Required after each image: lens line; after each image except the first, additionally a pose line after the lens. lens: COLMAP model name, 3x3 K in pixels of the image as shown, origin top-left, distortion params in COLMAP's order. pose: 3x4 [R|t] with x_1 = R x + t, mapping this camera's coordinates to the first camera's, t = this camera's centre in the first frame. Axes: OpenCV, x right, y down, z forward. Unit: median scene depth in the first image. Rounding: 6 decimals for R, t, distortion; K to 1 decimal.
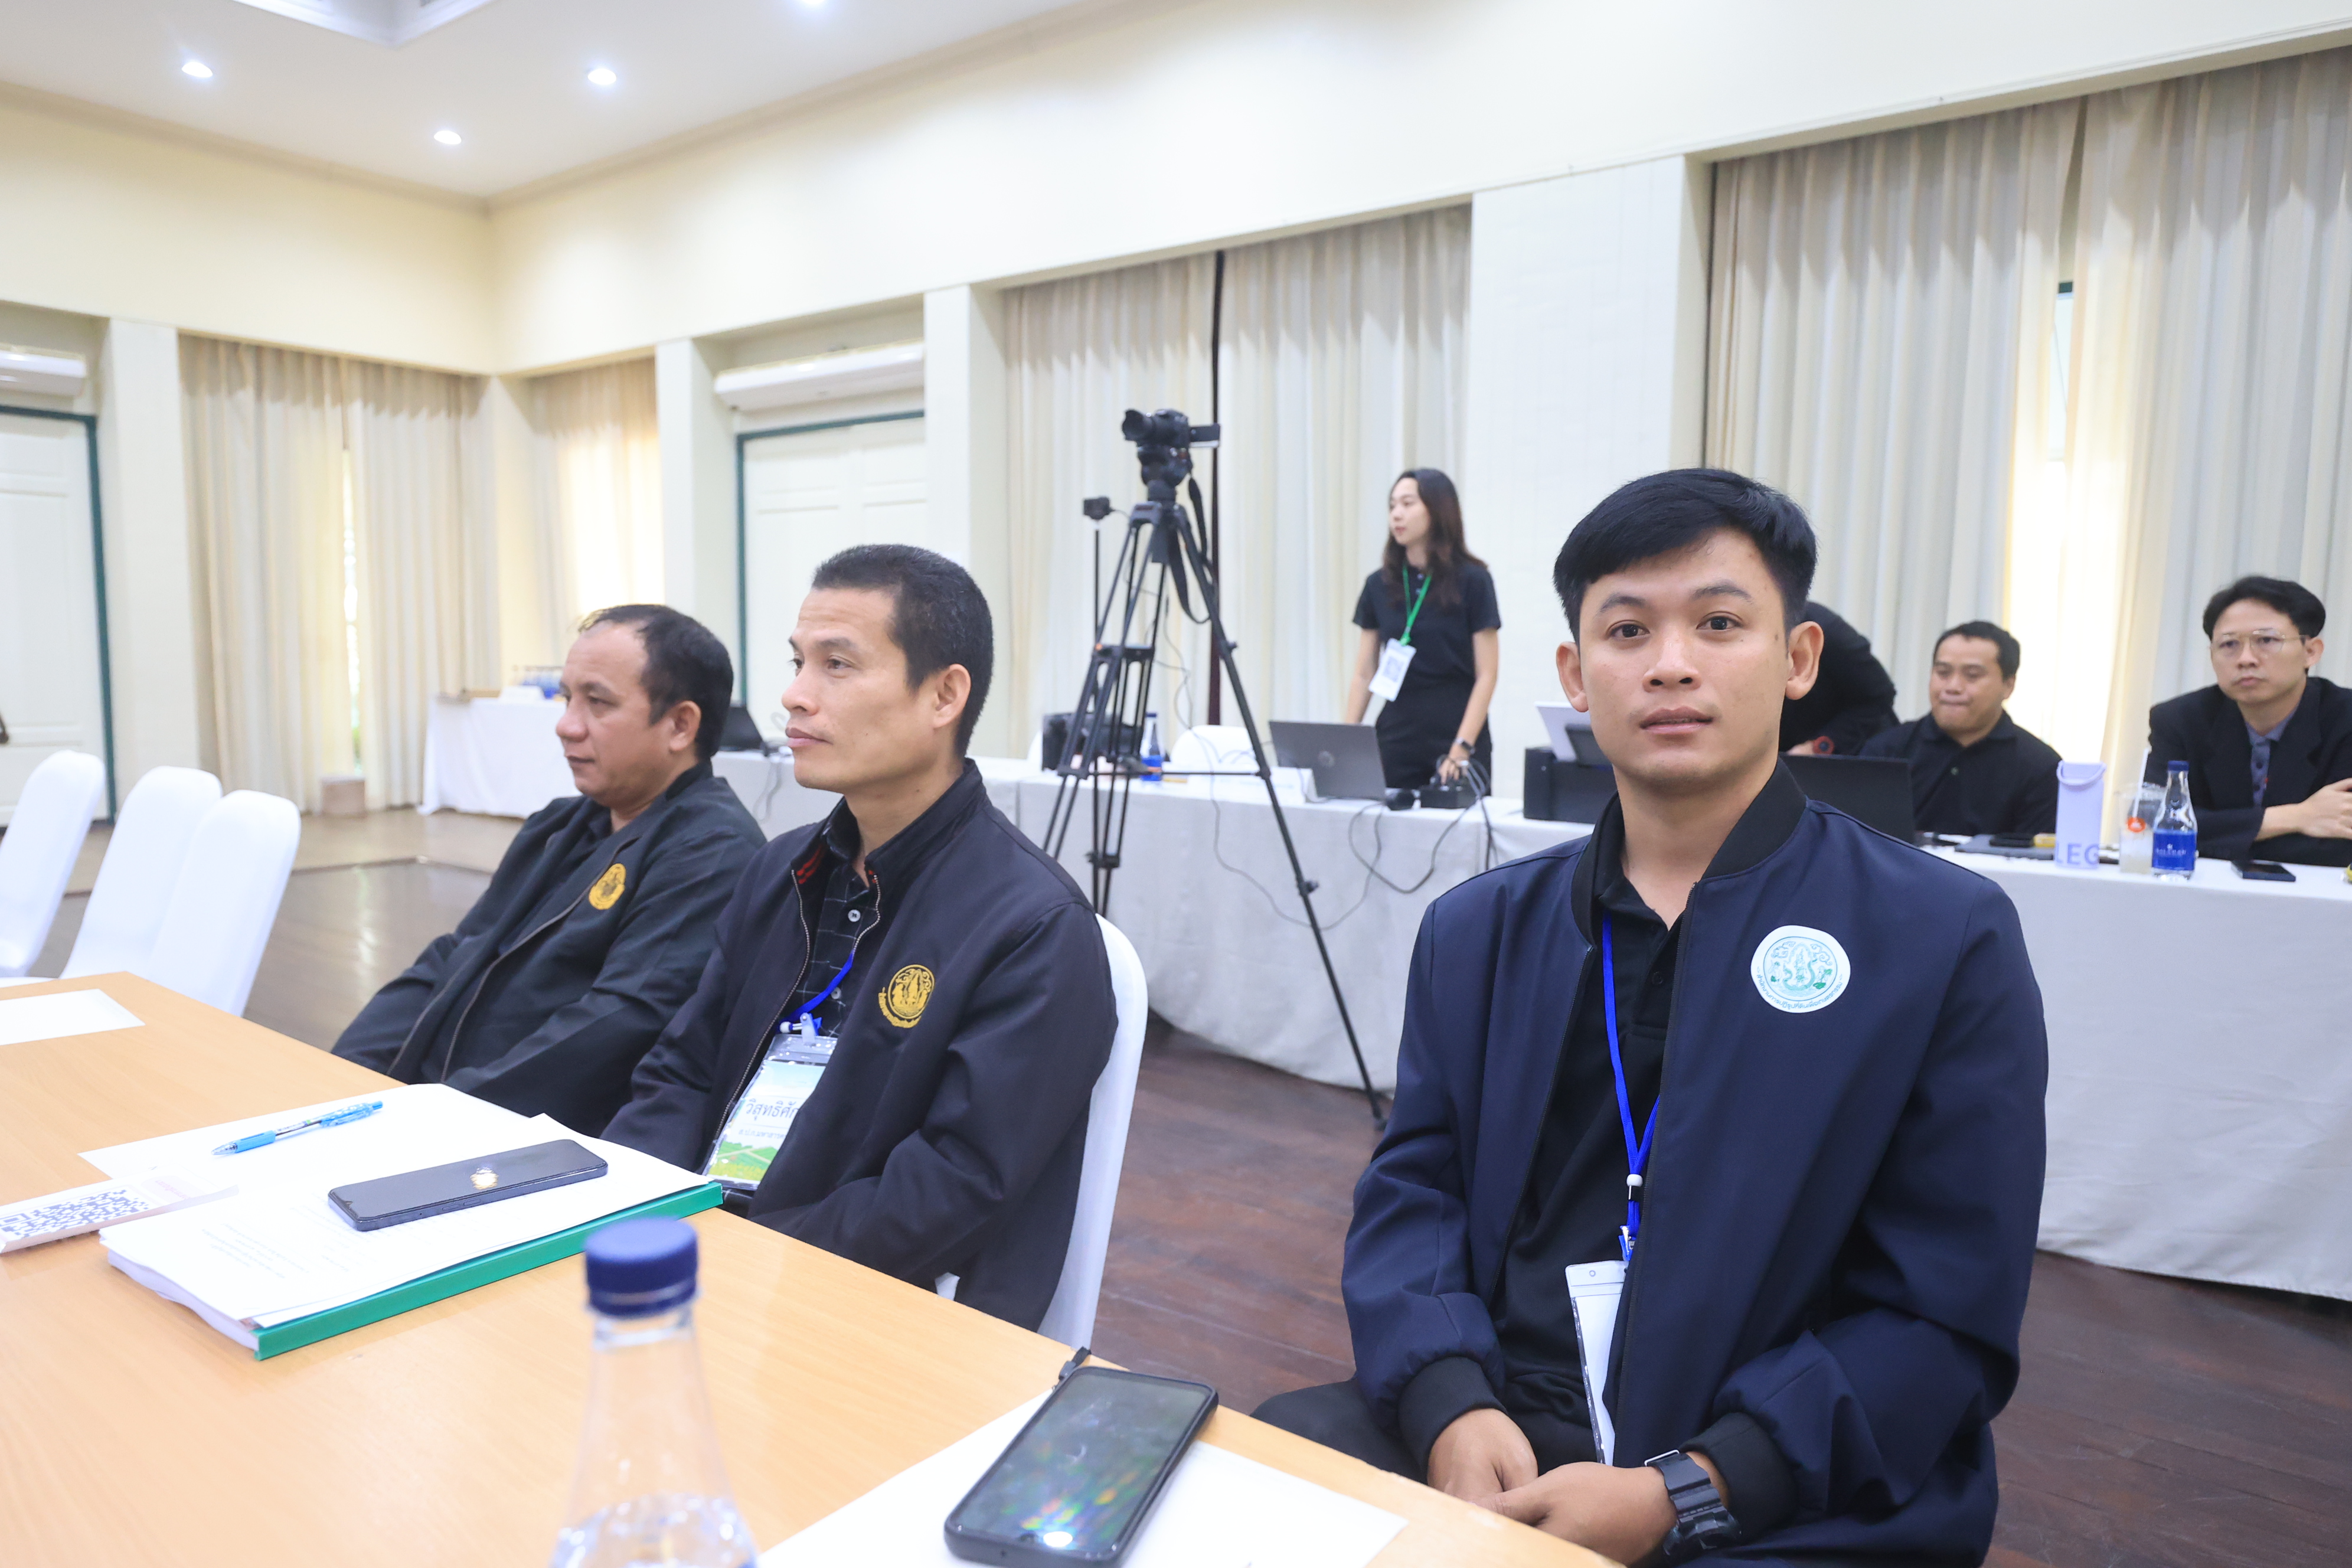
lens RADIAL K [[1511.1, 0, 1175.1], [0, 1511.1, 787.0], [0, 0, 1]] dist [0.003152, -0.001775]
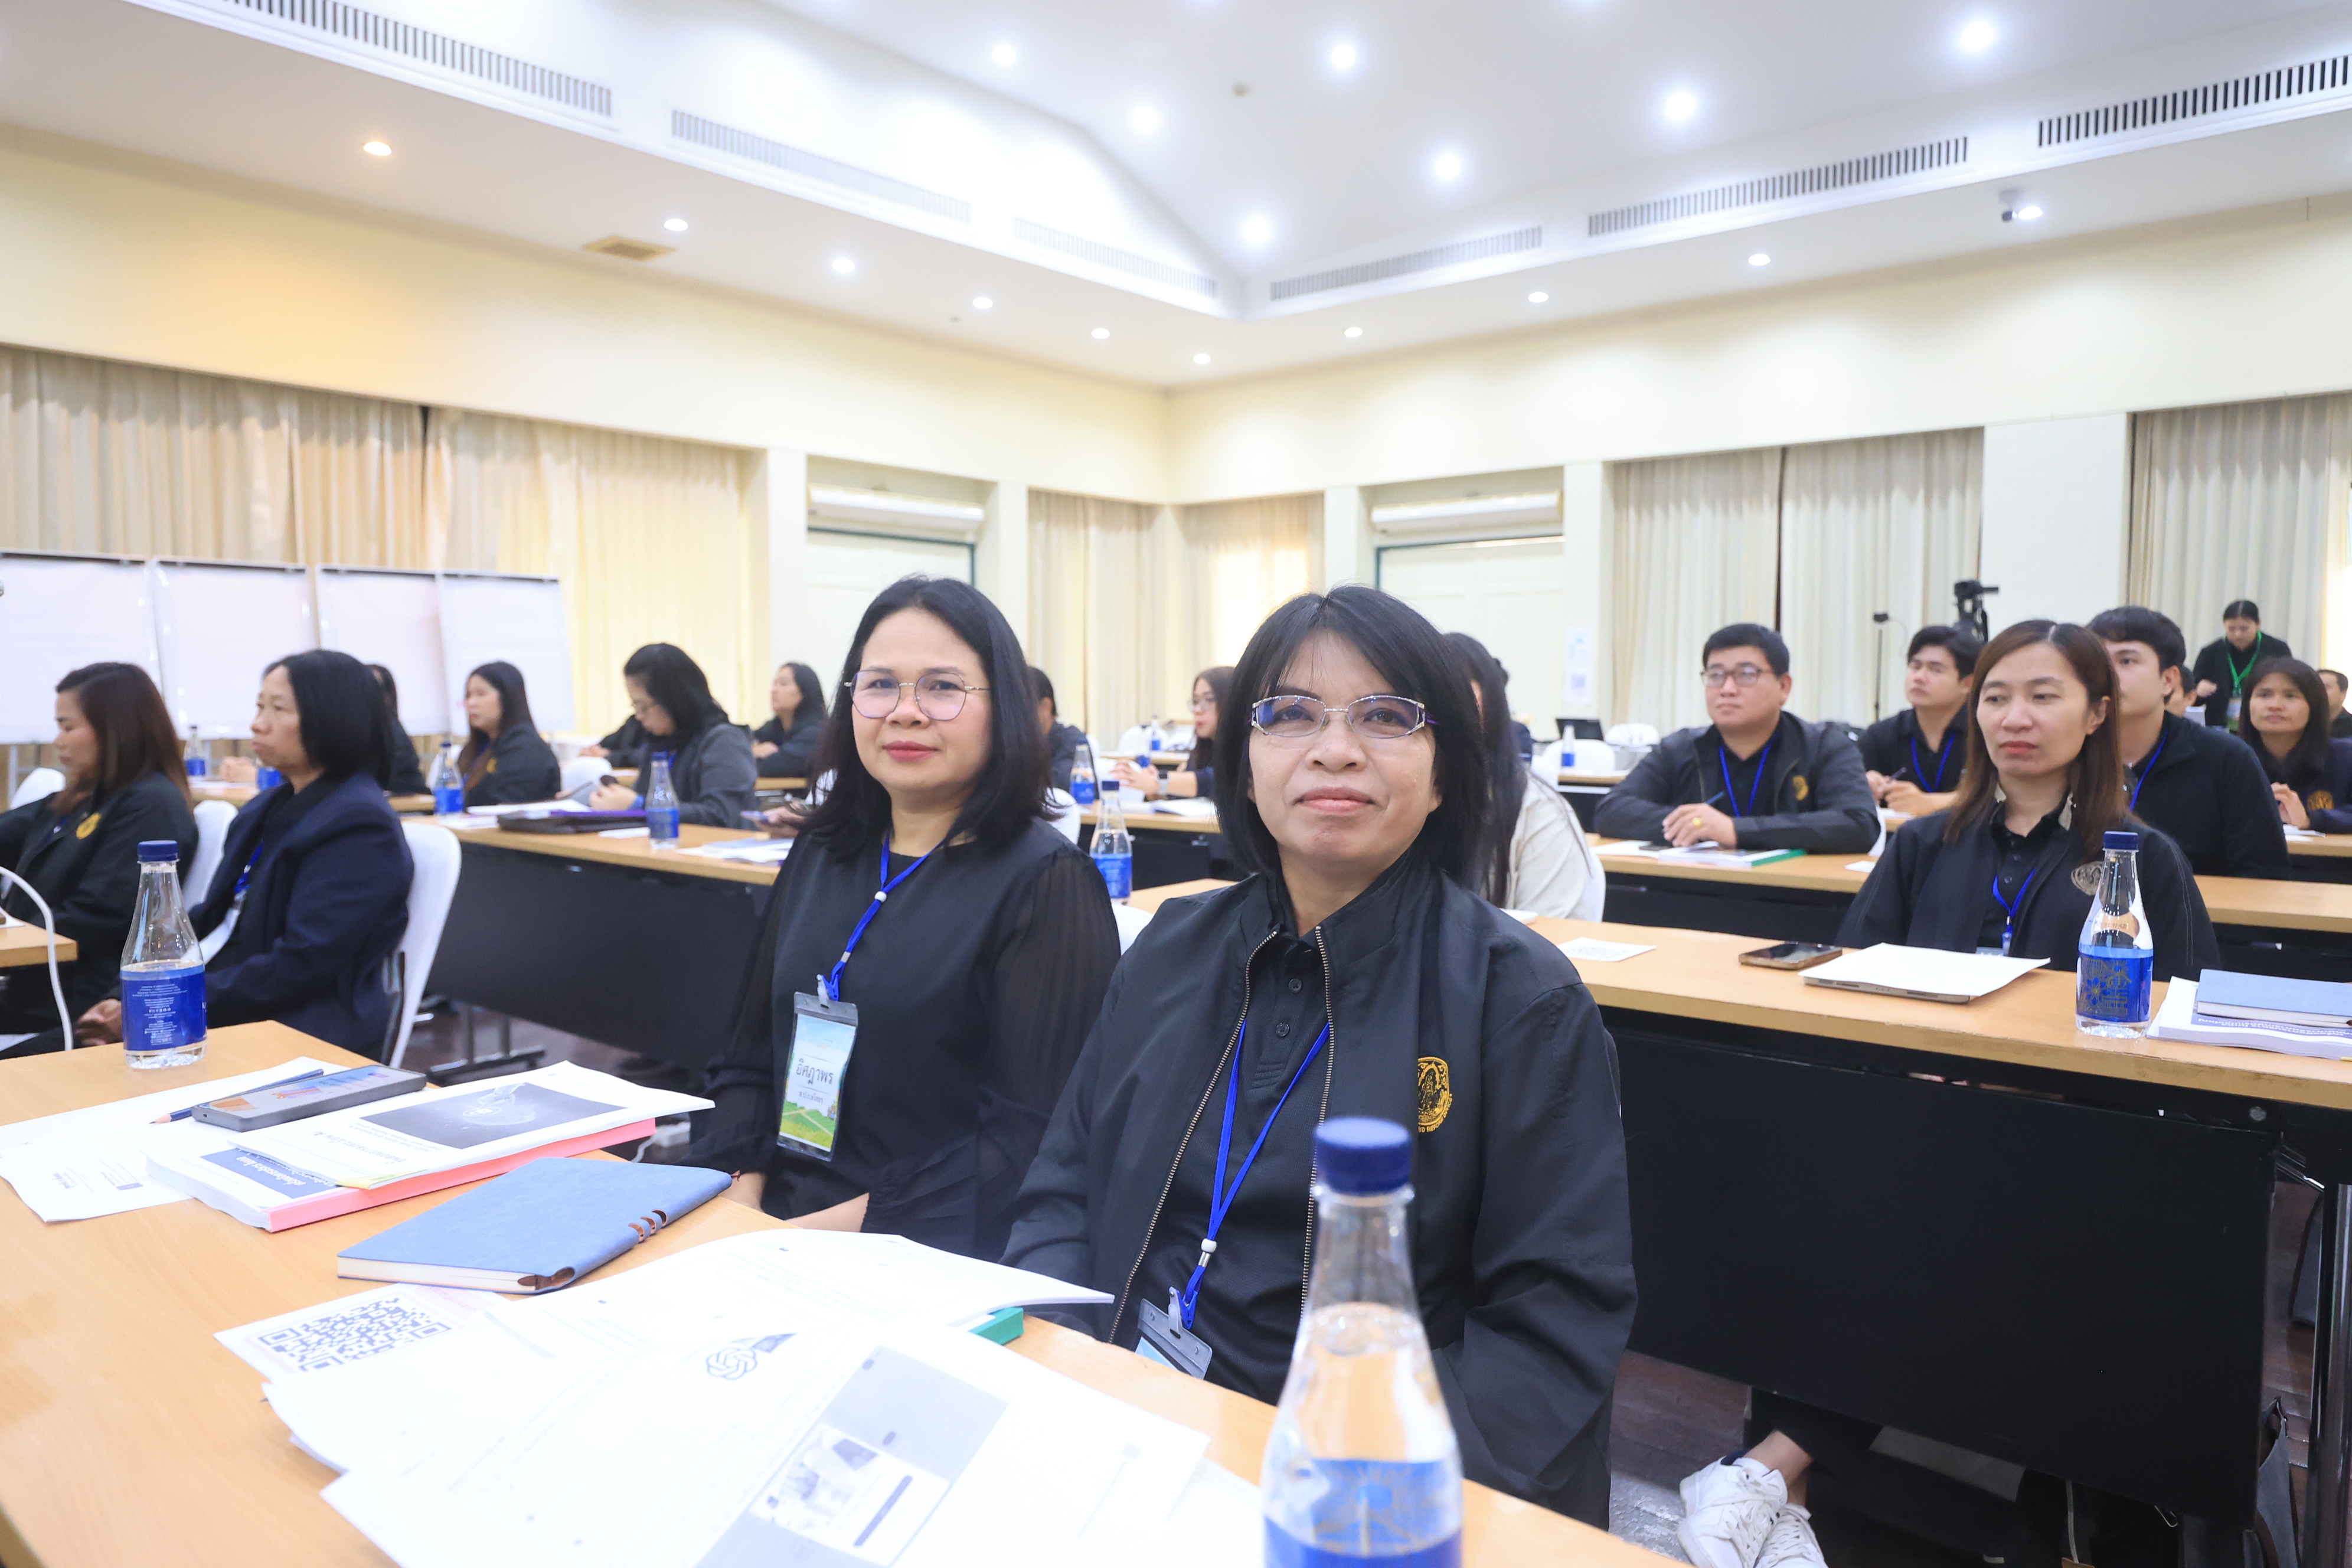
lens RADIAL K [[1511.1, 0, 1167.7], [0, 1511.1, 775.9], [0, 0, 1]] dist [0.003152, -0.001775]
pose [[0.998761, -0.005924, -0.049412, -0.449320], [0.004688, 0.999674, -0.025107, 0.031552], [0.049545, 0.024844, 0.998463, -0.525353]]
